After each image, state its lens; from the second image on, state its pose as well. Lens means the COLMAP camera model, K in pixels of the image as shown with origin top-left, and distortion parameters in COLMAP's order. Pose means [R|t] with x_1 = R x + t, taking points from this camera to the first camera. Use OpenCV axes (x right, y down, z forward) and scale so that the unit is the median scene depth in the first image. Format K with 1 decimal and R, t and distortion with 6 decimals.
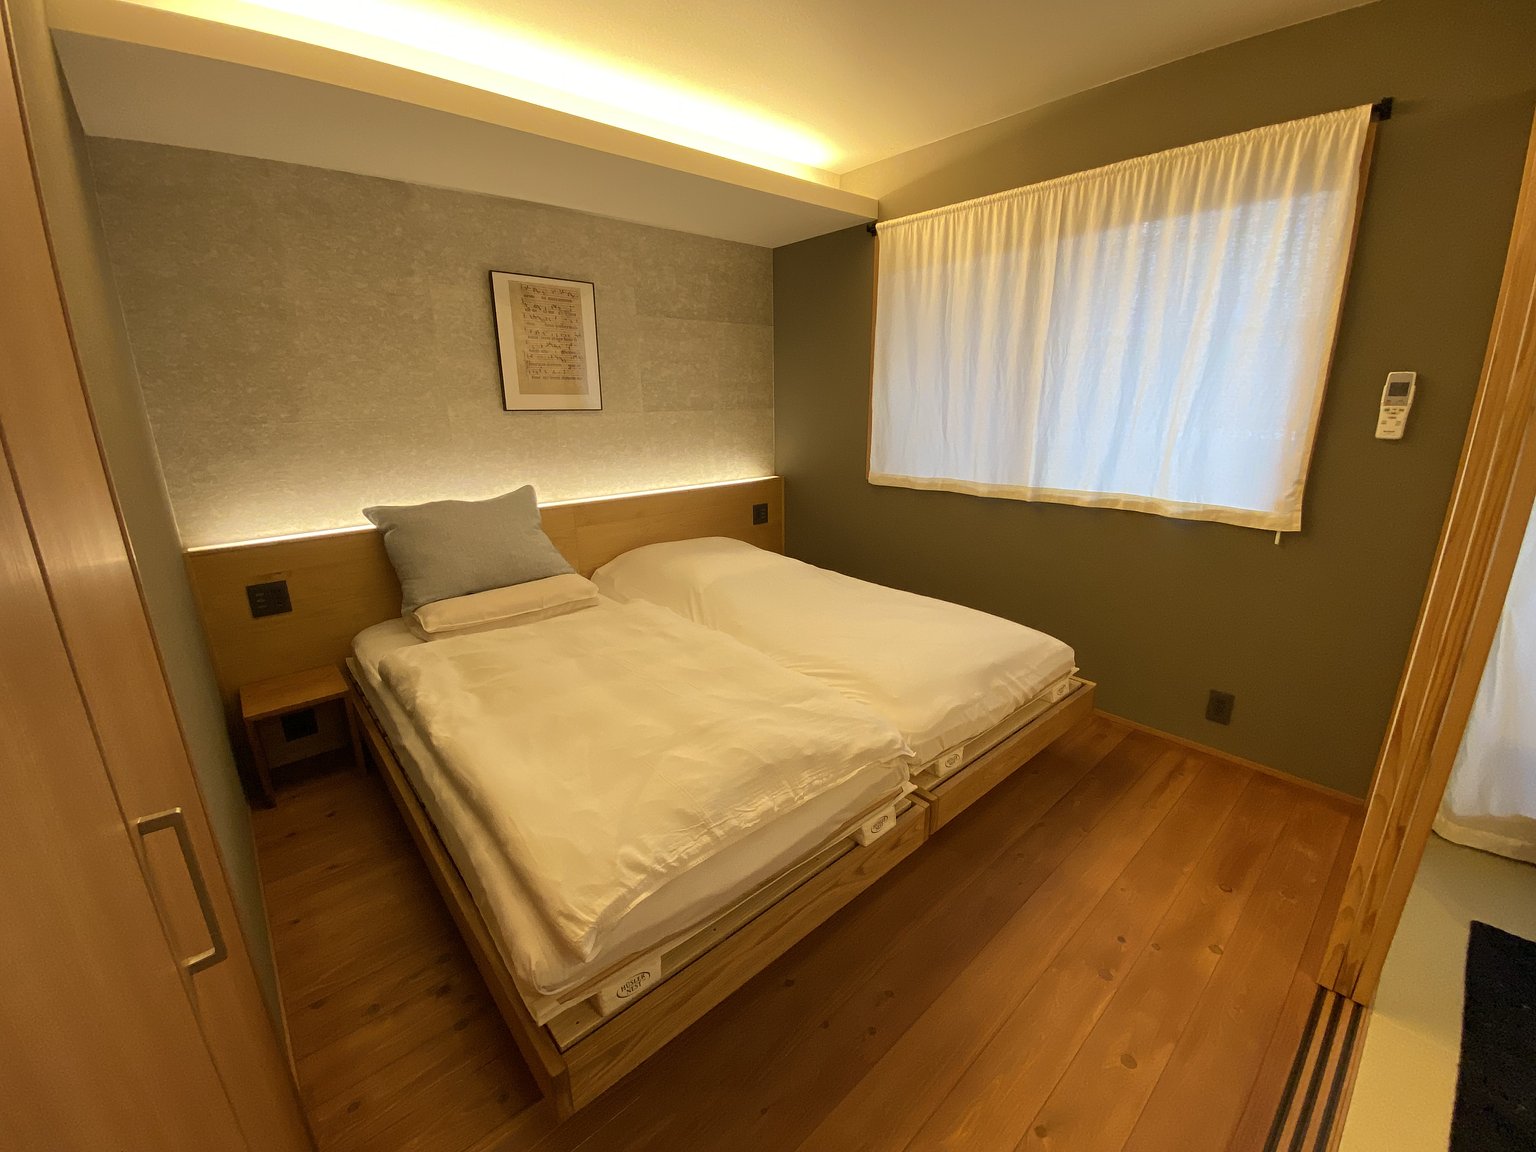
lens RADIAL K [[626.2, 0, 761.8], [0, 626.2, 577.0], [0, 0, 1]] dist [0.030761, -0.025128]
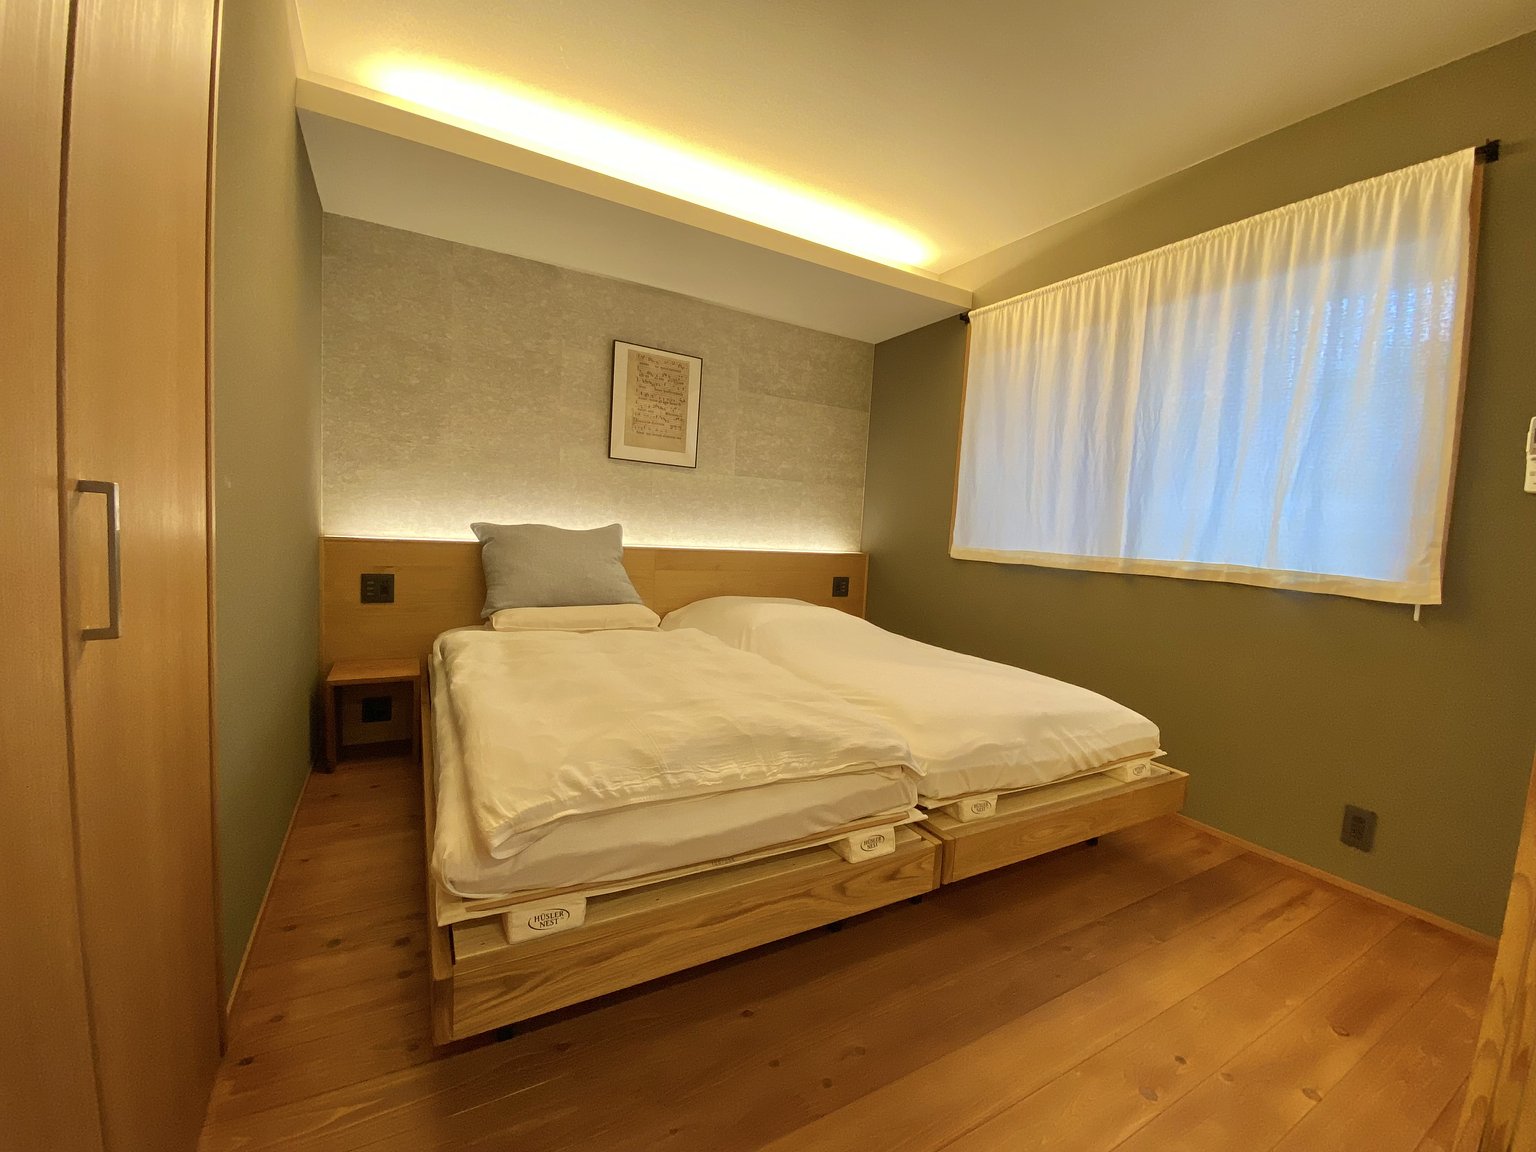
lens RADIAL K [[626.2, 0, 761.8], [0, 626.2, 577.0], [0, 0, 1]] dist [0.030761, -0.025128]
pose [[0.975803, 0.084448, -0.201685, 0.110571], [-0.123592, 0.973941, -0.190166, 0.131840], [0.180370, 0.210491, 0.960812, 0.026494]]
